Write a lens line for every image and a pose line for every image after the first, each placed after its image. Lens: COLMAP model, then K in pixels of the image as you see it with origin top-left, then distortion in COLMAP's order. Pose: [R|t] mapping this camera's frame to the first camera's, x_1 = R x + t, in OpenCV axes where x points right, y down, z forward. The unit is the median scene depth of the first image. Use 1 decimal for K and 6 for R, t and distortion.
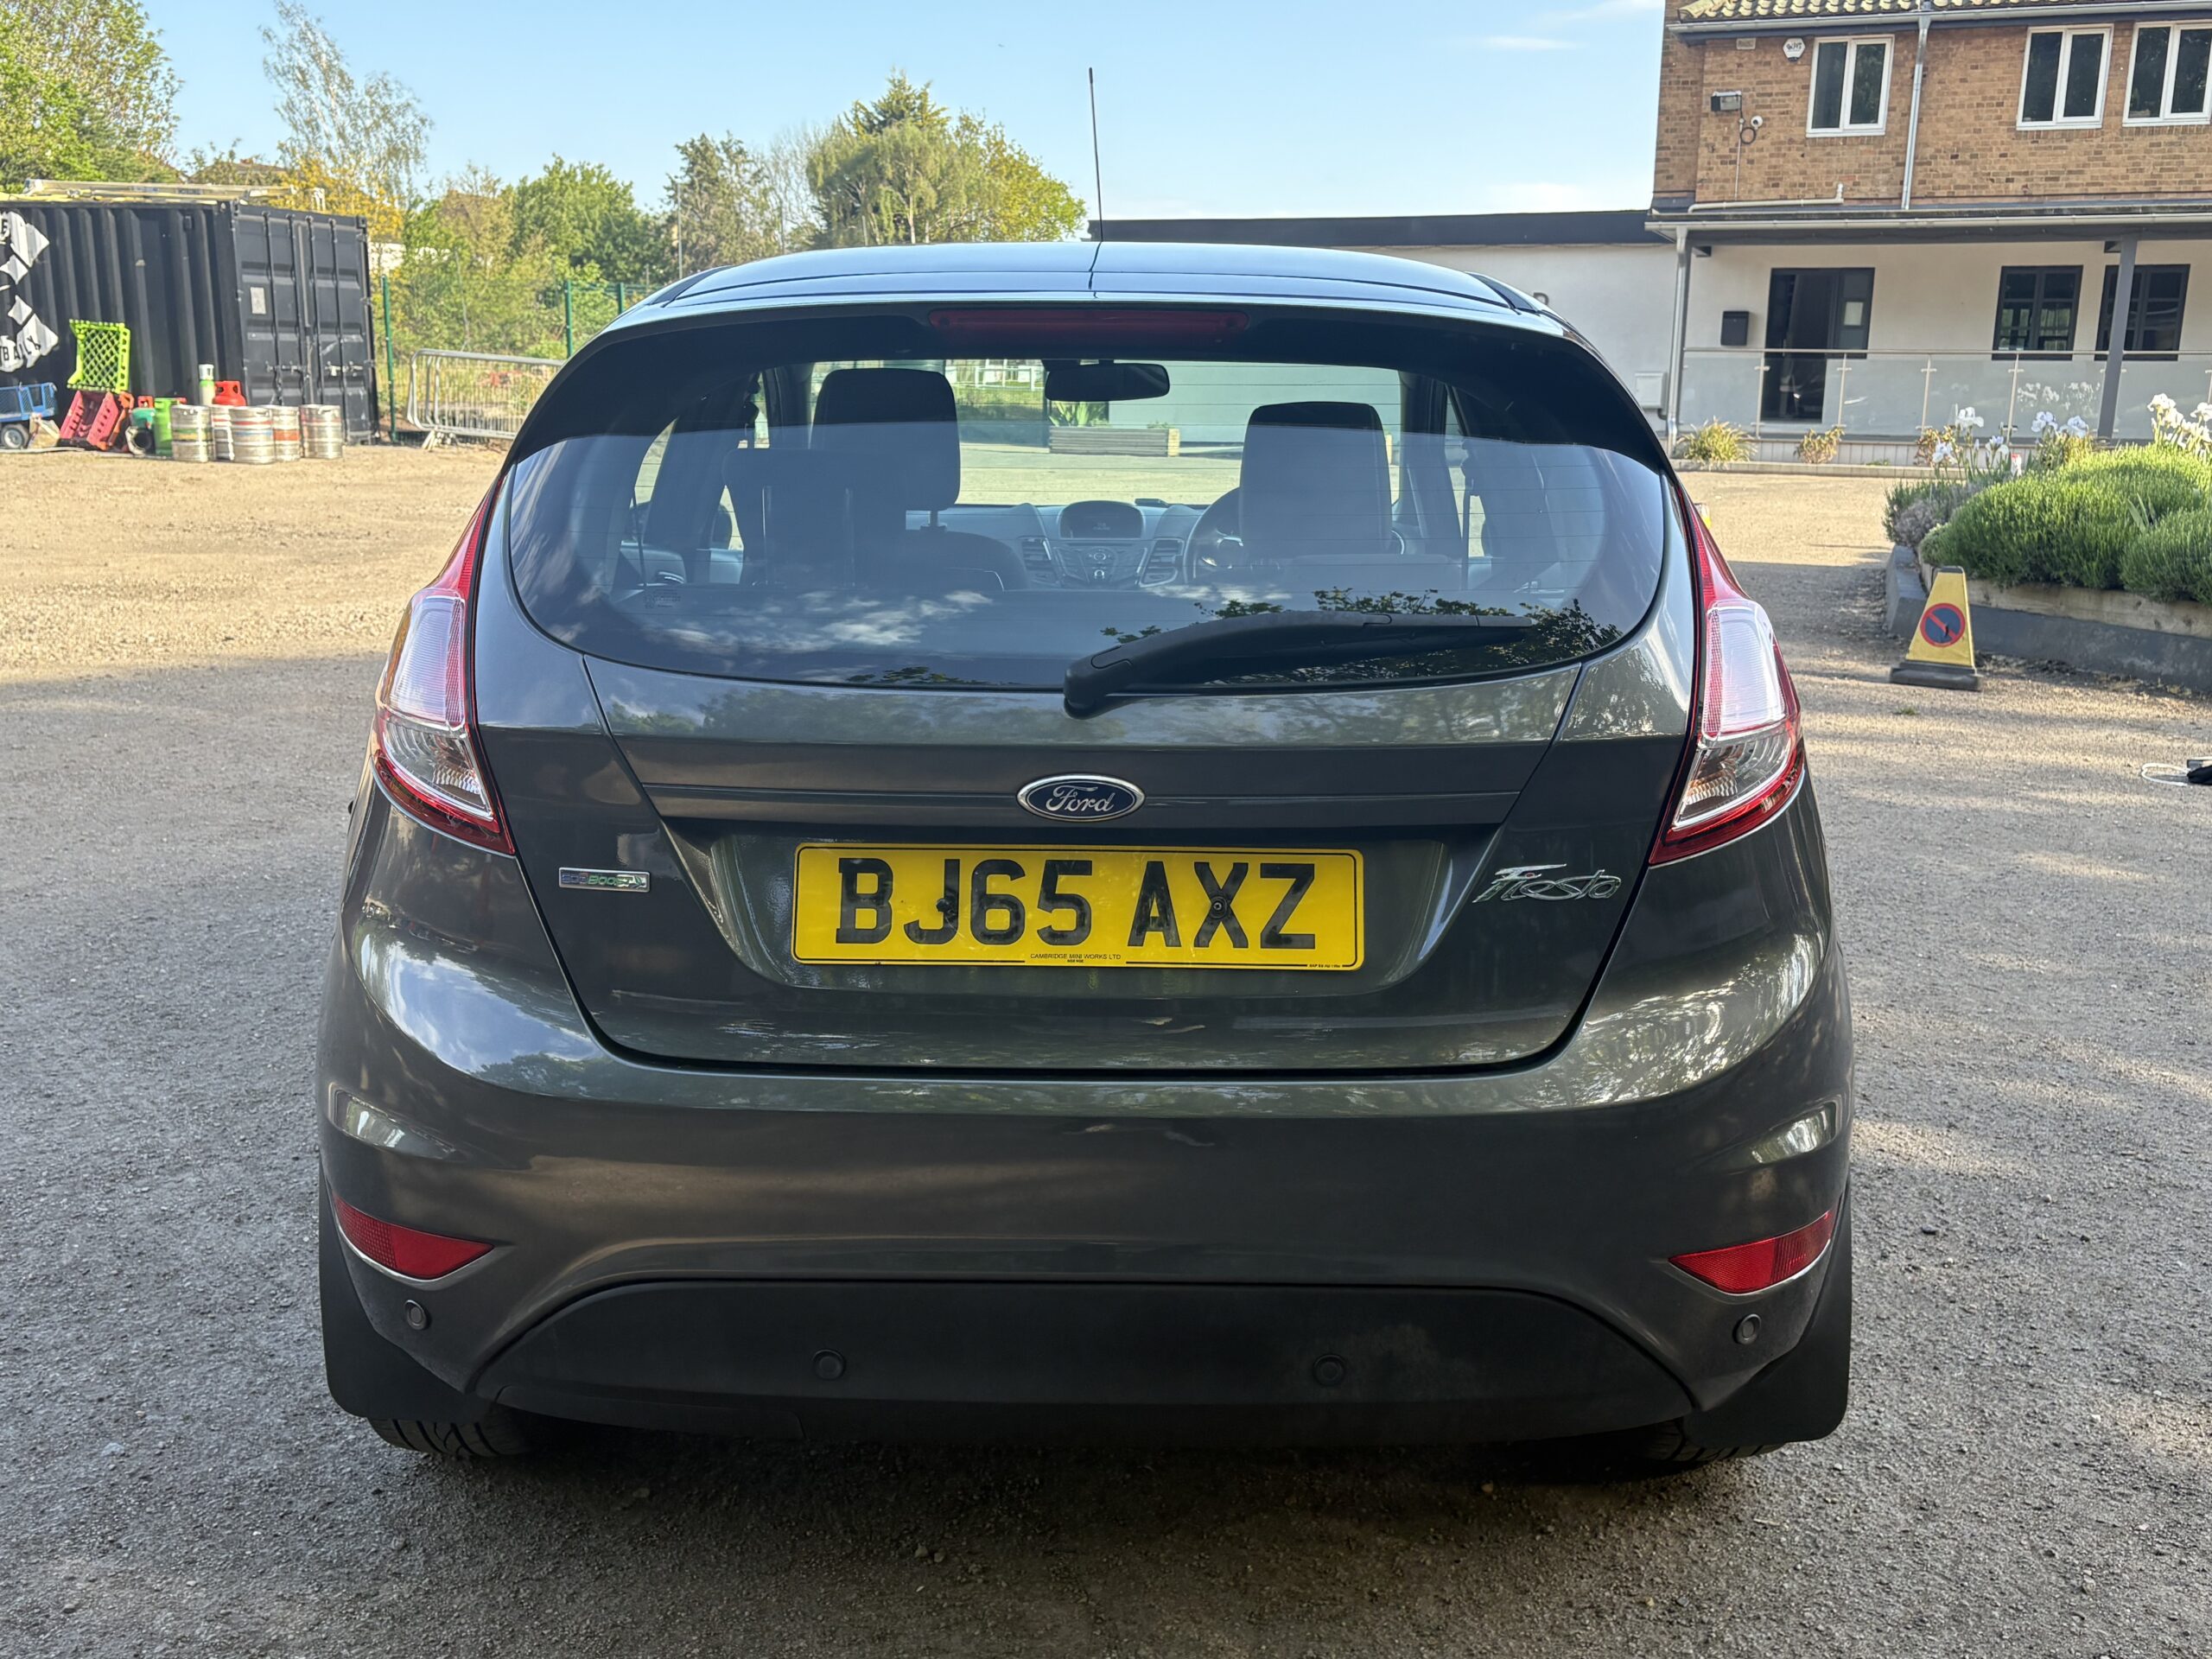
lens RADIAL K [[2159.4, 0, 1131.3], [0, 2159.4, 859.8], [0, 0, 1]] dist [0.002600, 0.052348]
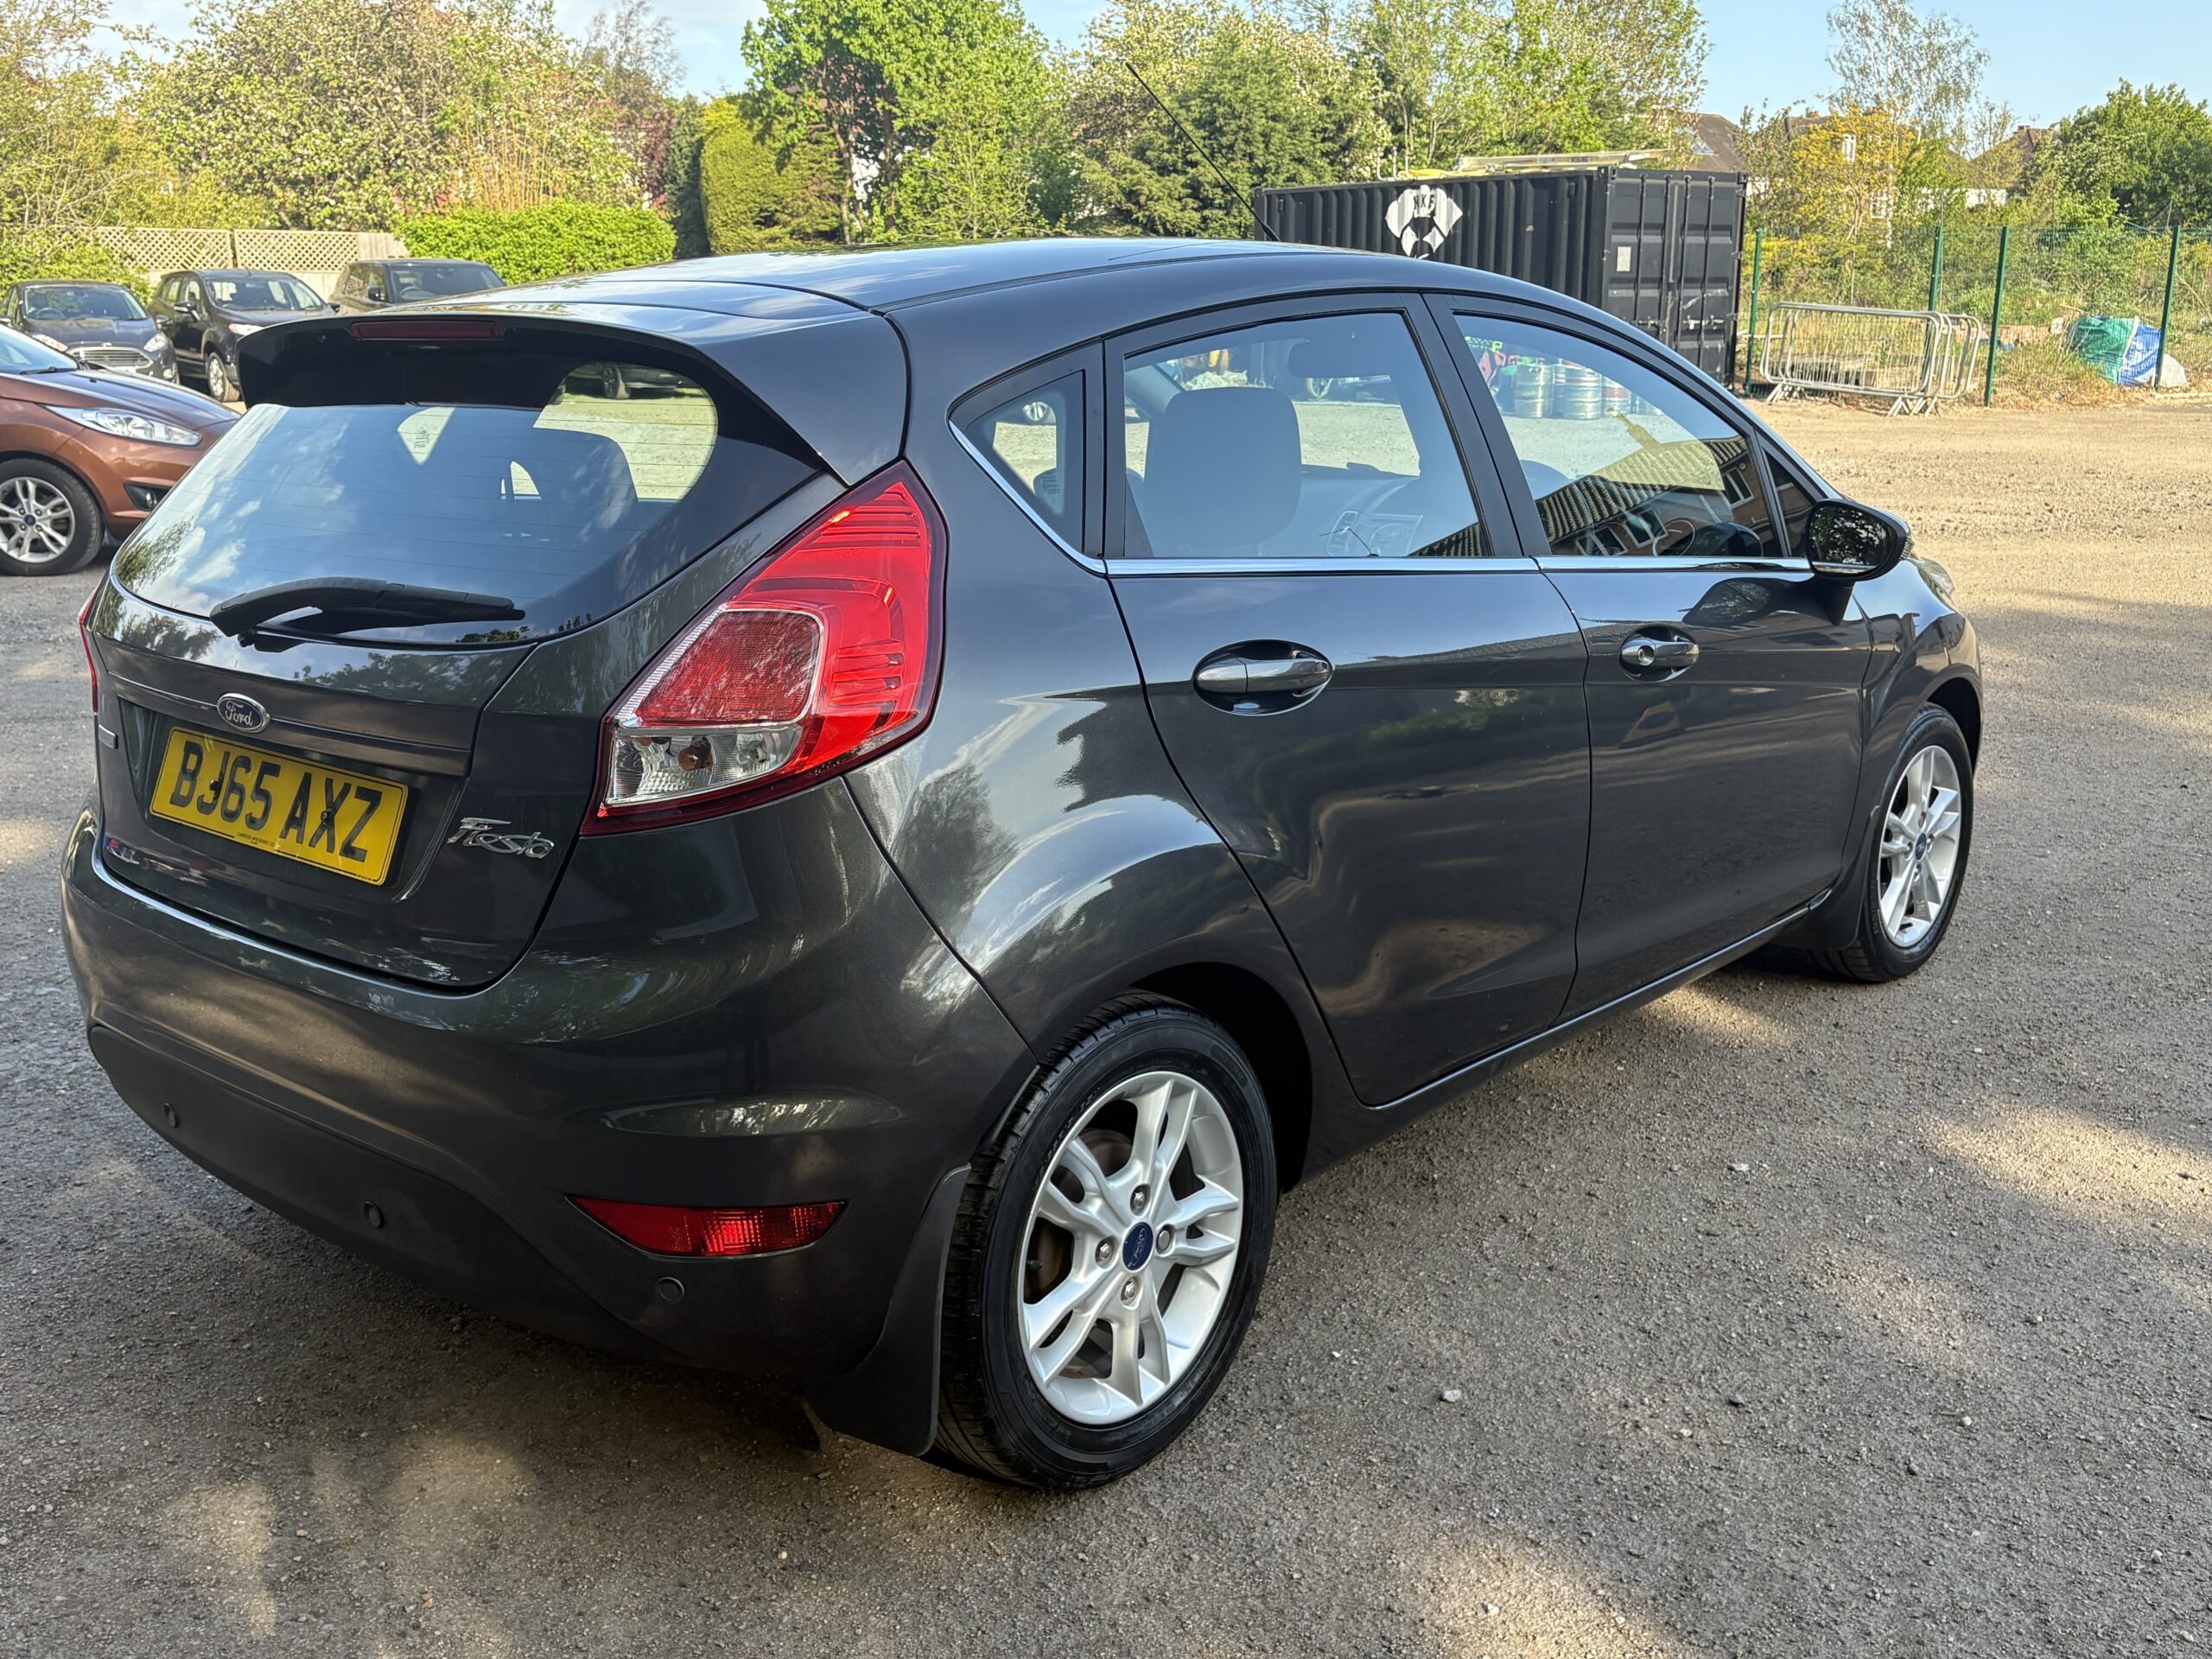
lens RADIAL K [[2141.2, 0, 1106.0], [0, 2141.2, 829.5], [0, 0, 1]] dist [0.073651, -0.023683]
pose [[0.766248, 0.142253, -0.626600, 0.127027], [-0.136000, 0.988997, 0.058215, -0.011266], [0.627987, 0.040610, 0.777163, 0.037573]]
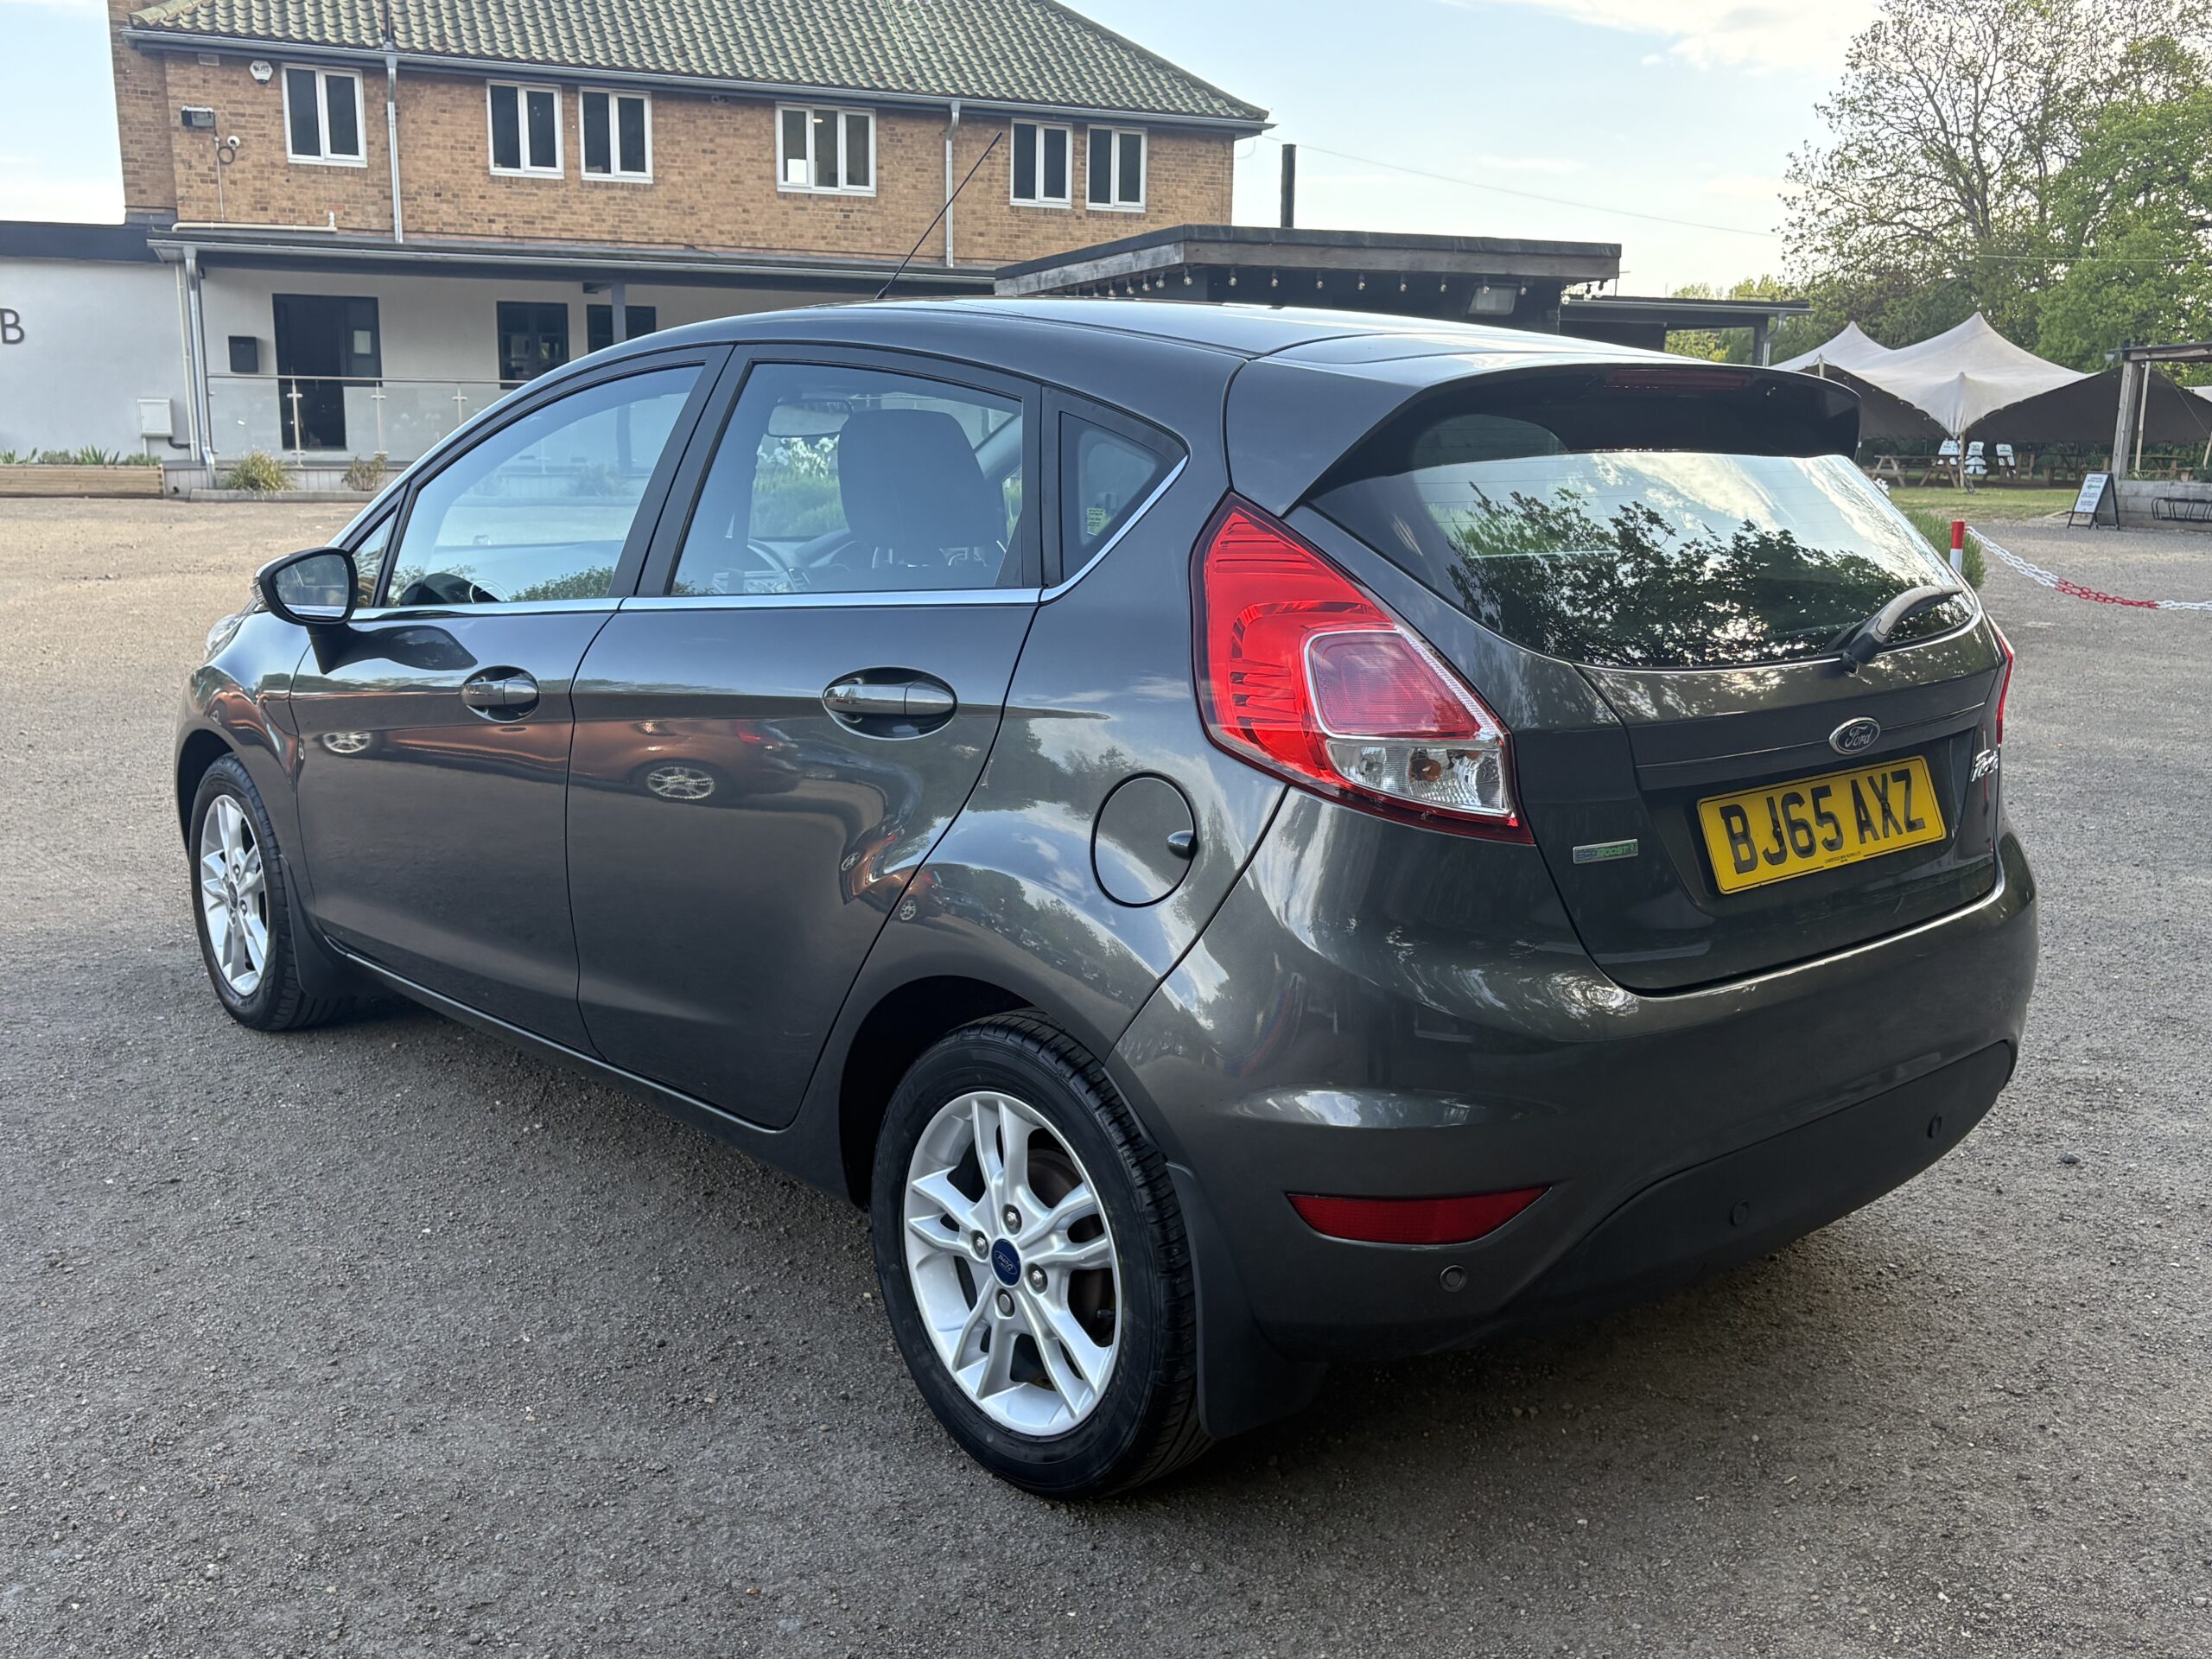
lens RADIAL K [[2159.4, 0, 1131.3], [0, 2159.4, 859.8], [0, 0, 1]] dist [0.002600, 0.052348]
pose [[0.714561, -0.142806, 0.684842, -0.138405], [0.150594, 0.987392, 0.048766, -0.009307], [-0.683172, 0.068286, 0.727058, 0.037963]]
